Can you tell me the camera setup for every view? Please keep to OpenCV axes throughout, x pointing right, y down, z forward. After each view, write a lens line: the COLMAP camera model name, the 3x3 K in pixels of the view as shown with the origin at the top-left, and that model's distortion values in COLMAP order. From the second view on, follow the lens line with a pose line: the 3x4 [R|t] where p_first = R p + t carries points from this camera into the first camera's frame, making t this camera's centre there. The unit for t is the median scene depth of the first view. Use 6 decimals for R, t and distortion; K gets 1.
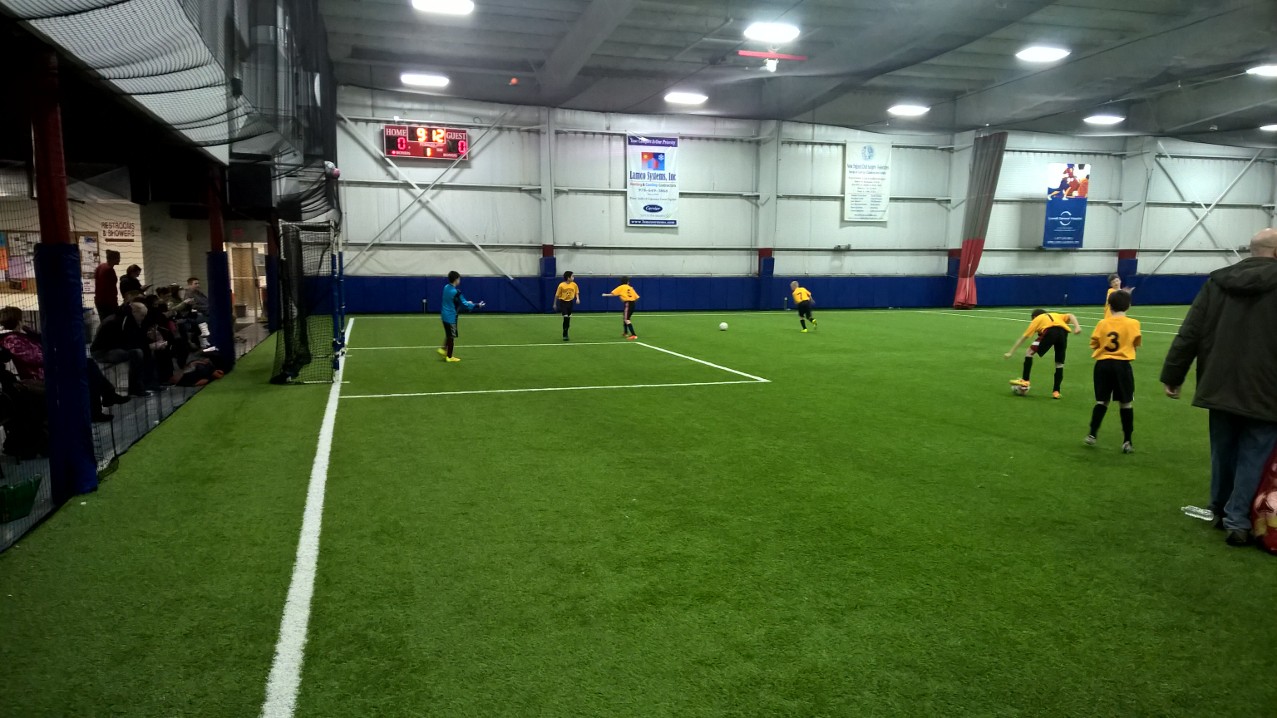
lens RADIAL K [[979.2, 0, 661.7], [0, 979.2, 360.8], [0, 0, 1]] dist [0.089068, -0.128411]
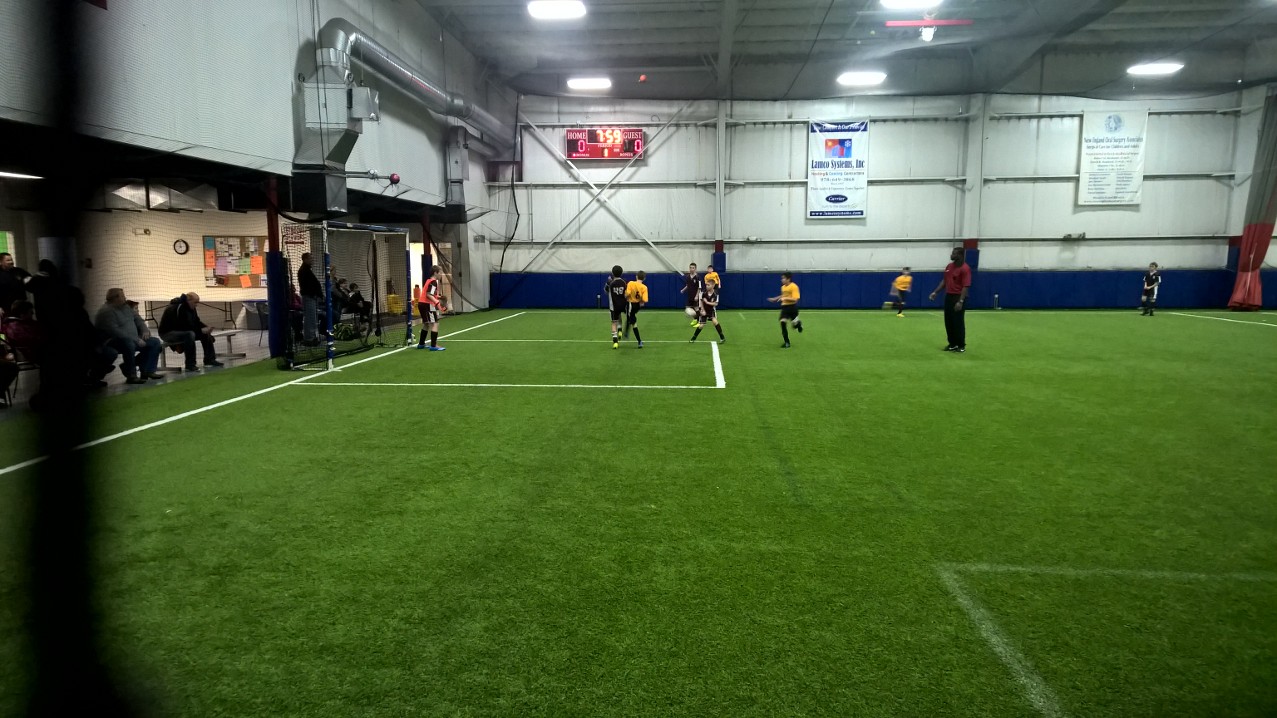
lens RADIAL K [[979.2, 0, 661.7], [0, 979.2, 360.8], [0, 0, 1]] dist [0.089068, -0.128411]
pose [[0.912976, 0.034050, -0.406590, 0.229970], [-0.031991, 0.999418, 0.011864, -0.006825], [0.406757, 0.002175, 0.913534, 0.076212]]
